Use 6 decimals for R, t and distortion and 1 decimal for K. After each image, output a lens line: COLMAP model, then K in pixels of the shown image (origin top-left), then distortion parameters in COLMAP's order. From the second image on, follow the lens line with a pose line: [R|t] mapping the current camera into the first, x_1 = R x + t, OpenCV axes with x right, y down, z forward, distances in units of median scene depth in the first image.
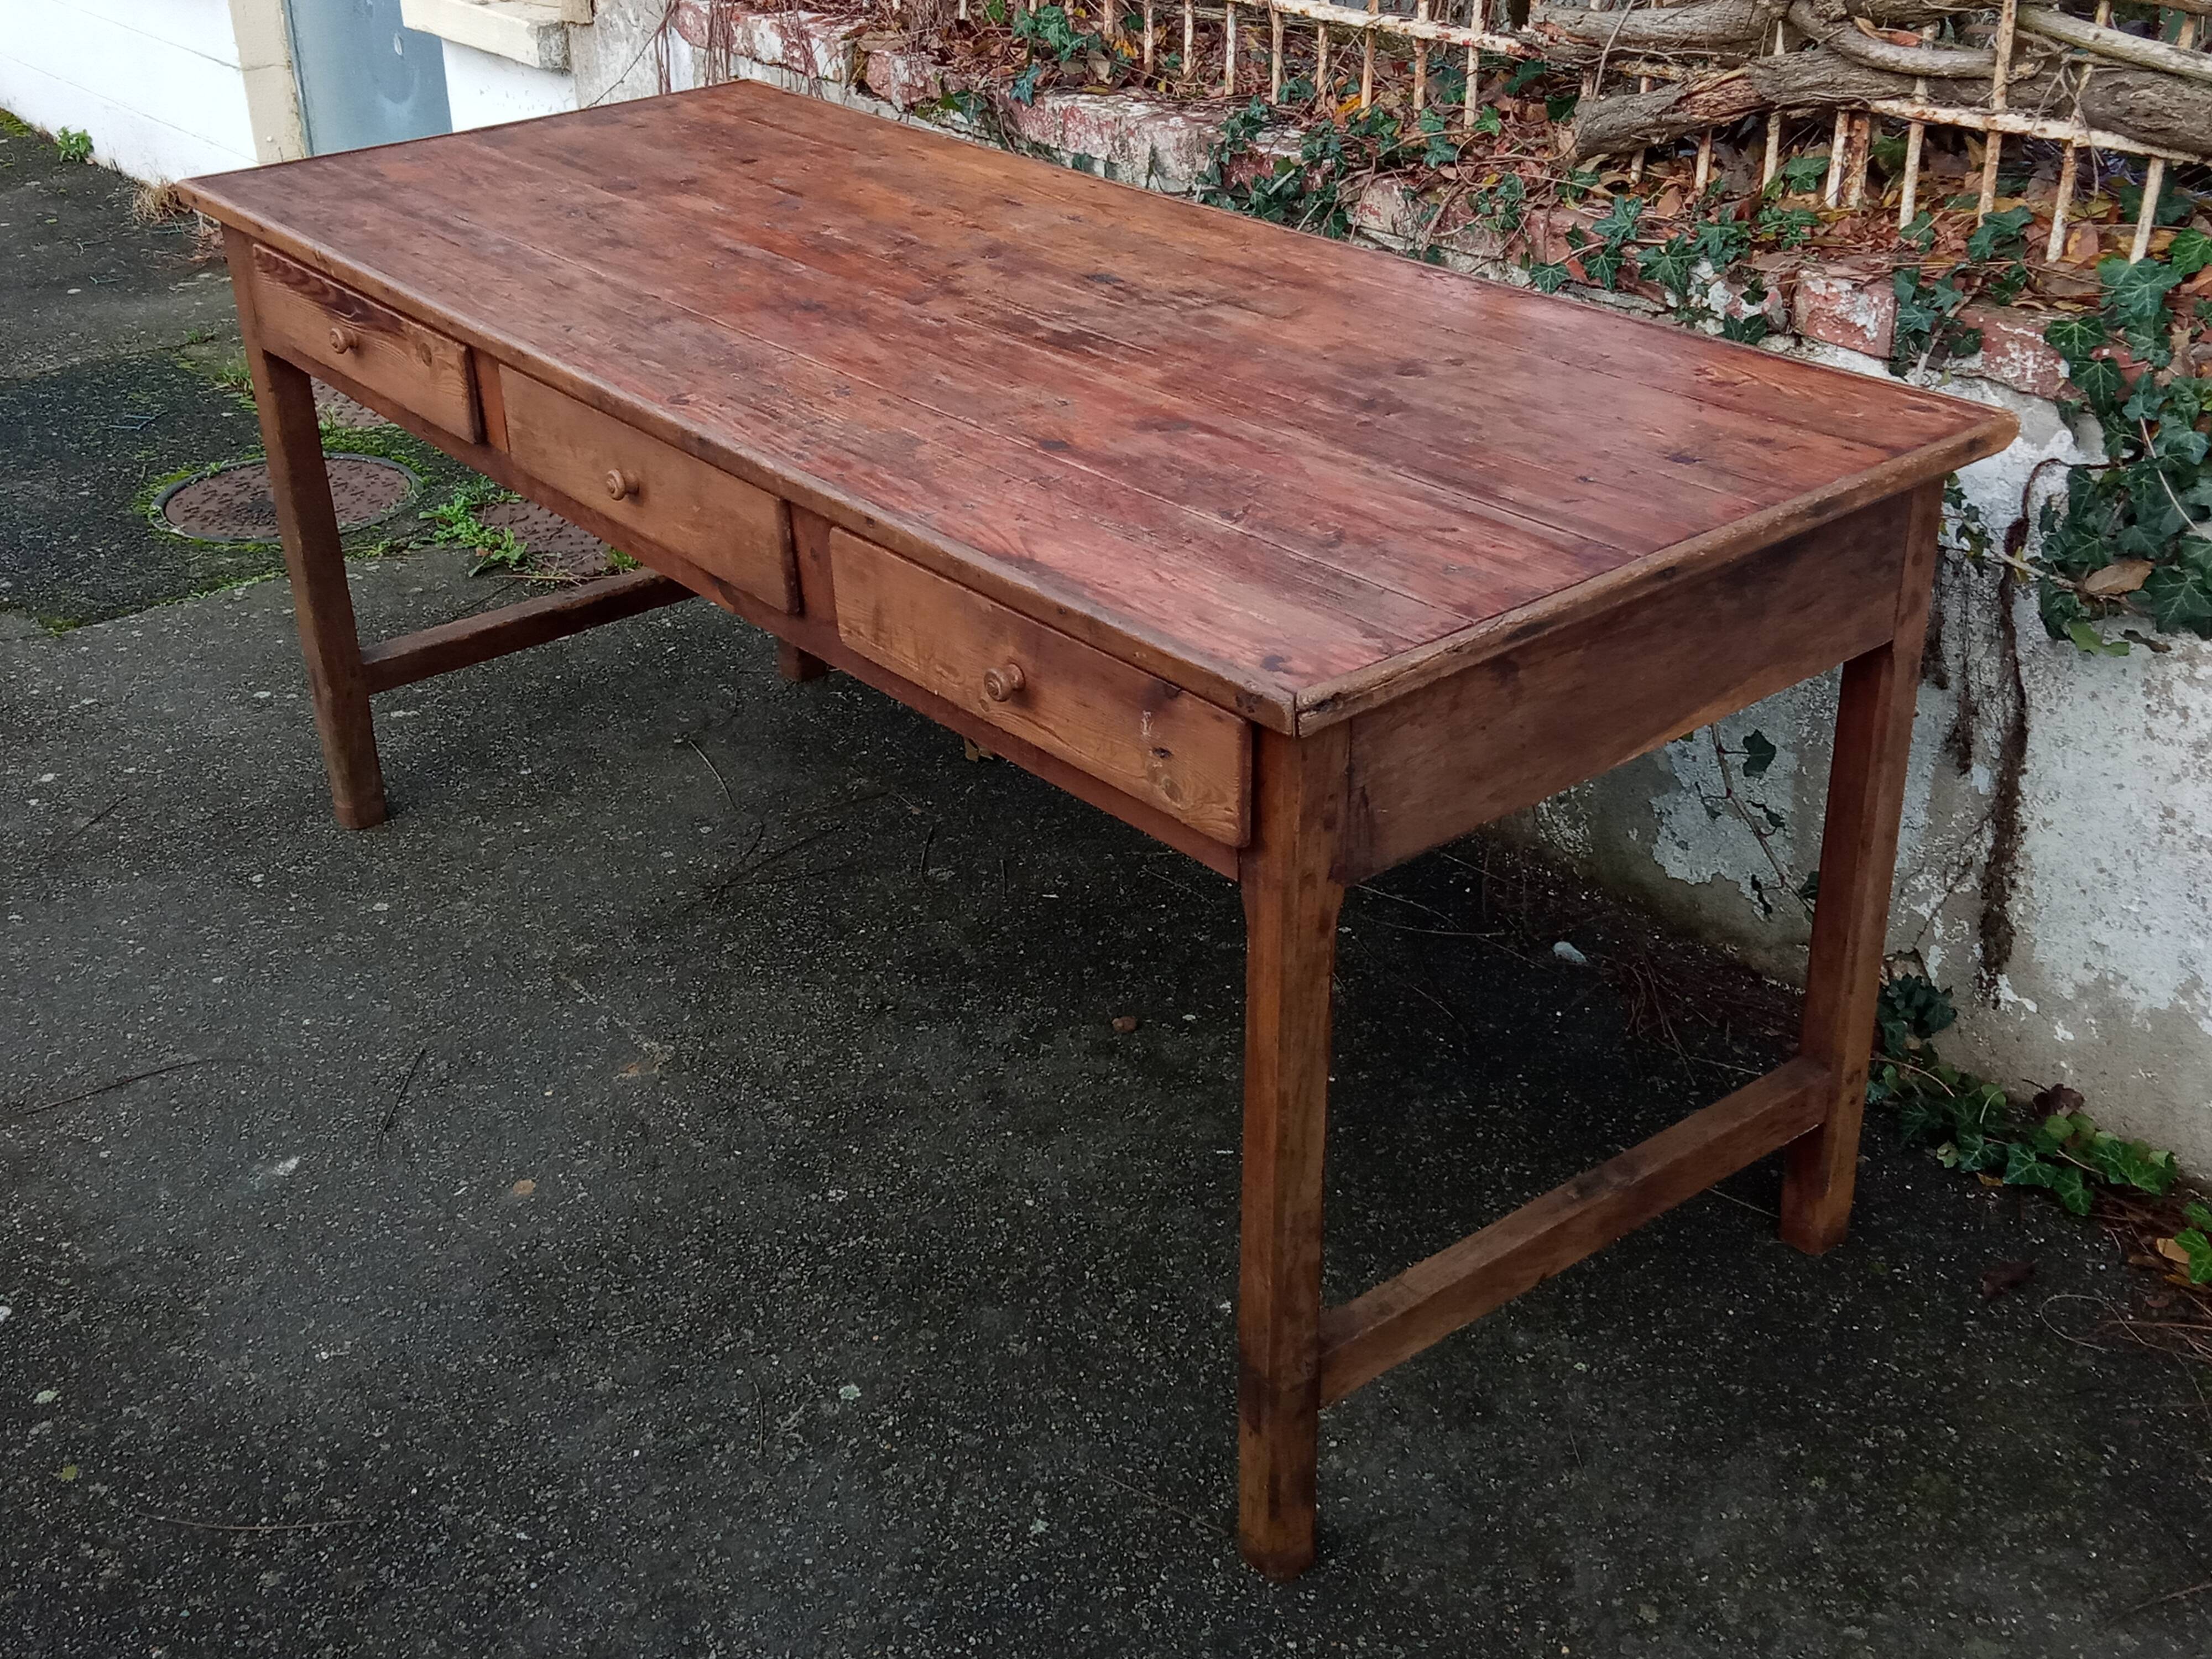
lens RADIAL K [[2609.6, 0, 1111.8], [0, 2609.6, 797.9], [0, 0, 1]] dist [0.029569, 0.000000]
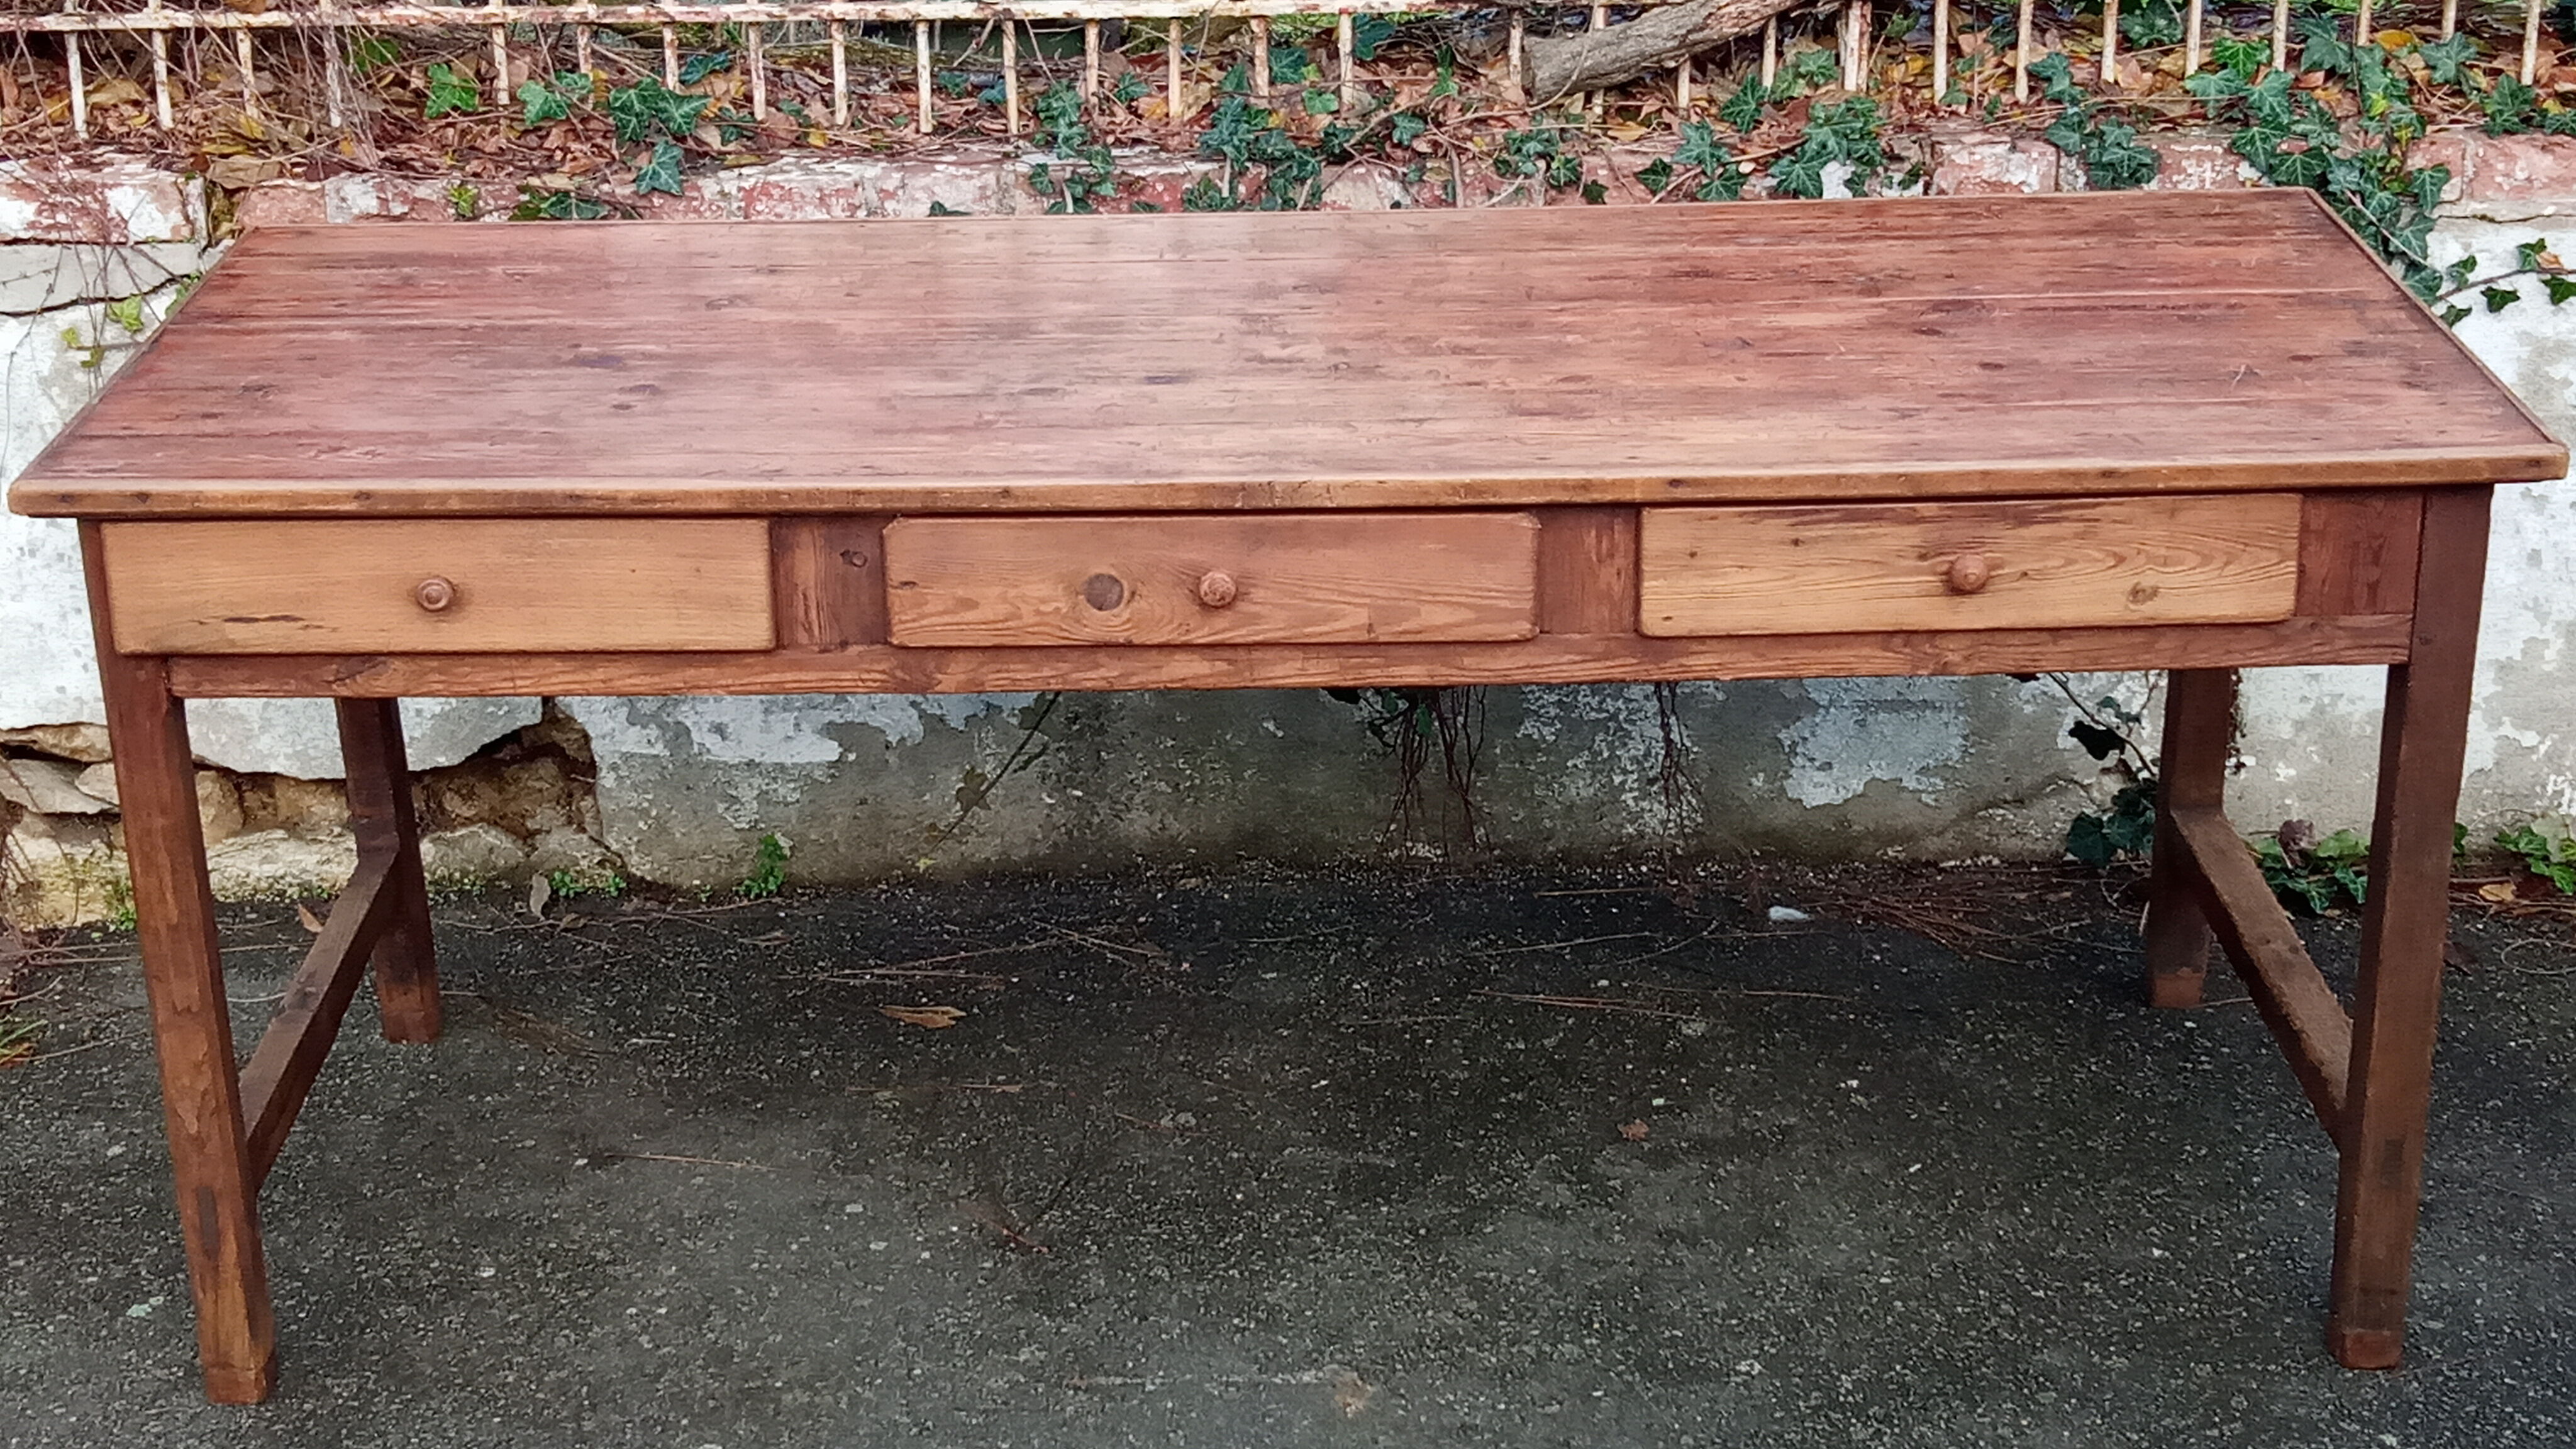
lens RADIAL K [[3935.9, 0, 1279.5], [0, 3935.9, 678.3], [0, 0, 1]] dist [0.073654, 0.000000]
pose [[0.602188, -0.267870, 0.752074, -1.095872], [0.356033, 0.933274, 0.047333, -0.169874], [-0.714570, 0.239260, 0.657377, 0.214555]]
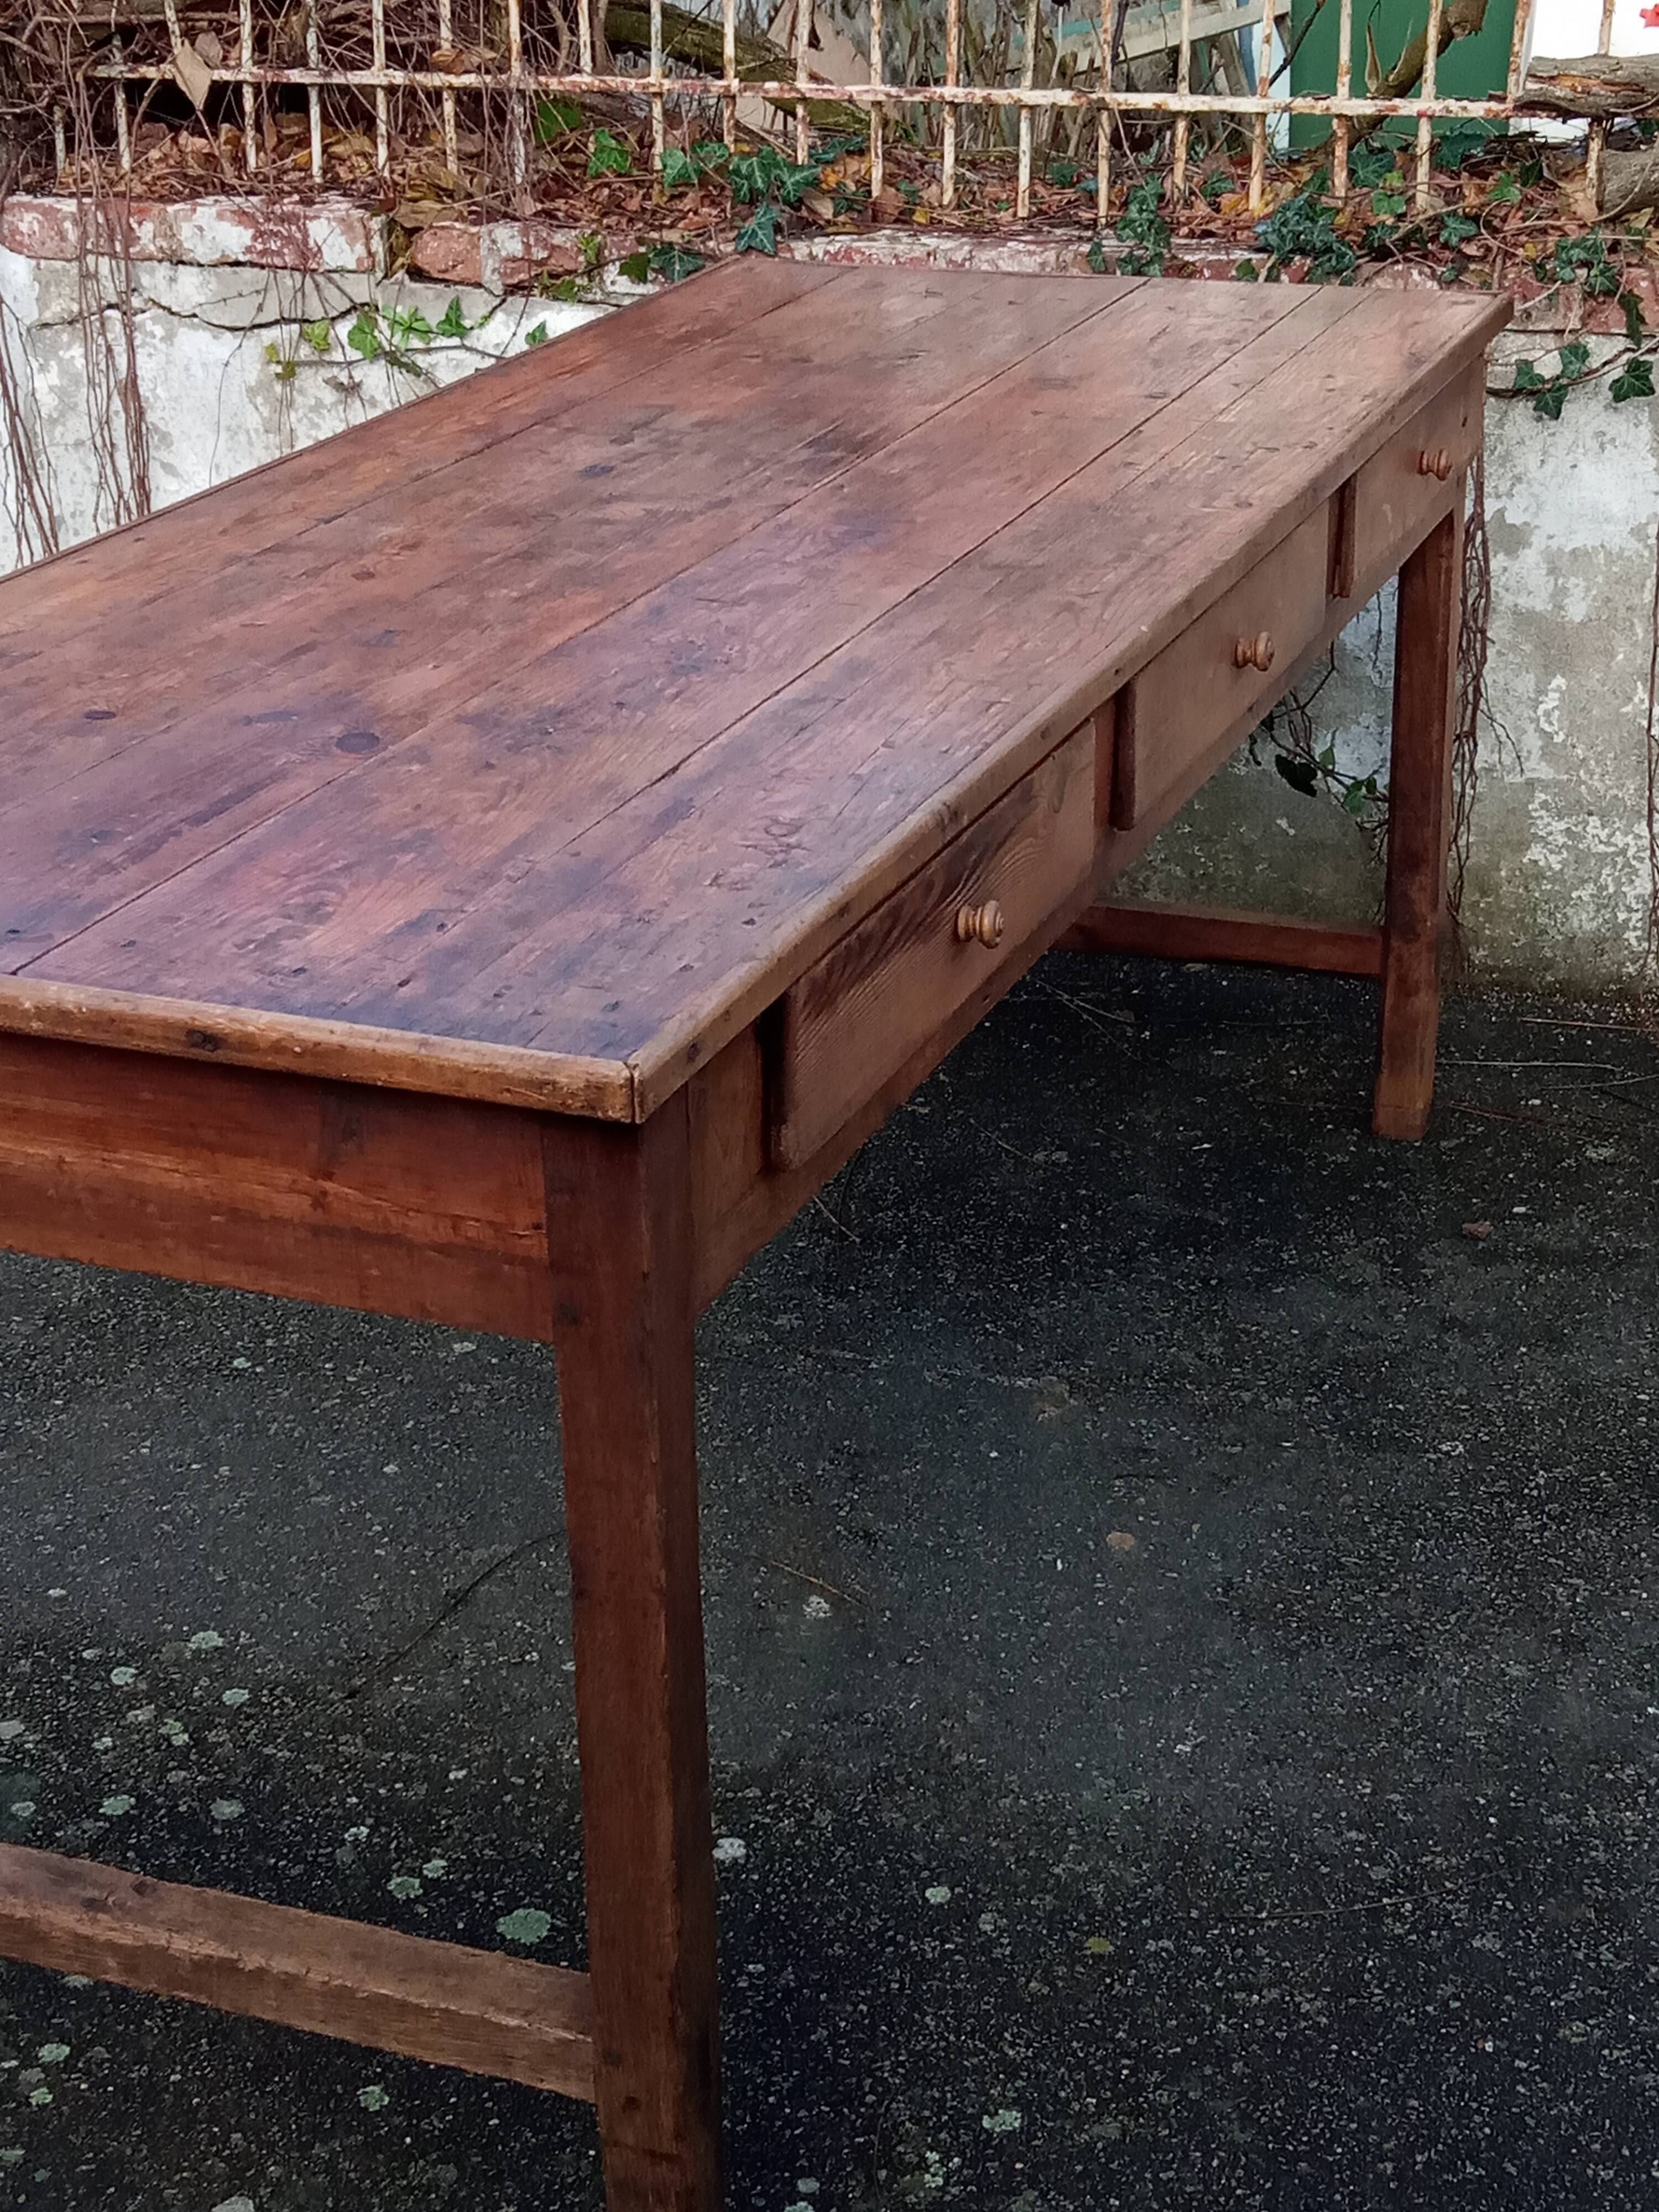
lens RADIAL K [[3448.6, 0, 835.4], [0, 3448.6, 1084.9], [0, 0, 1]] dist [0.046724, 0.000000]
pose [[0.848210, -0.191427, 0.493857, -0.794408], [0.230224, 0.972966, -0.018277, 0.014021], [-0.477008, 0.129201, 0.869351, 0.118206]]
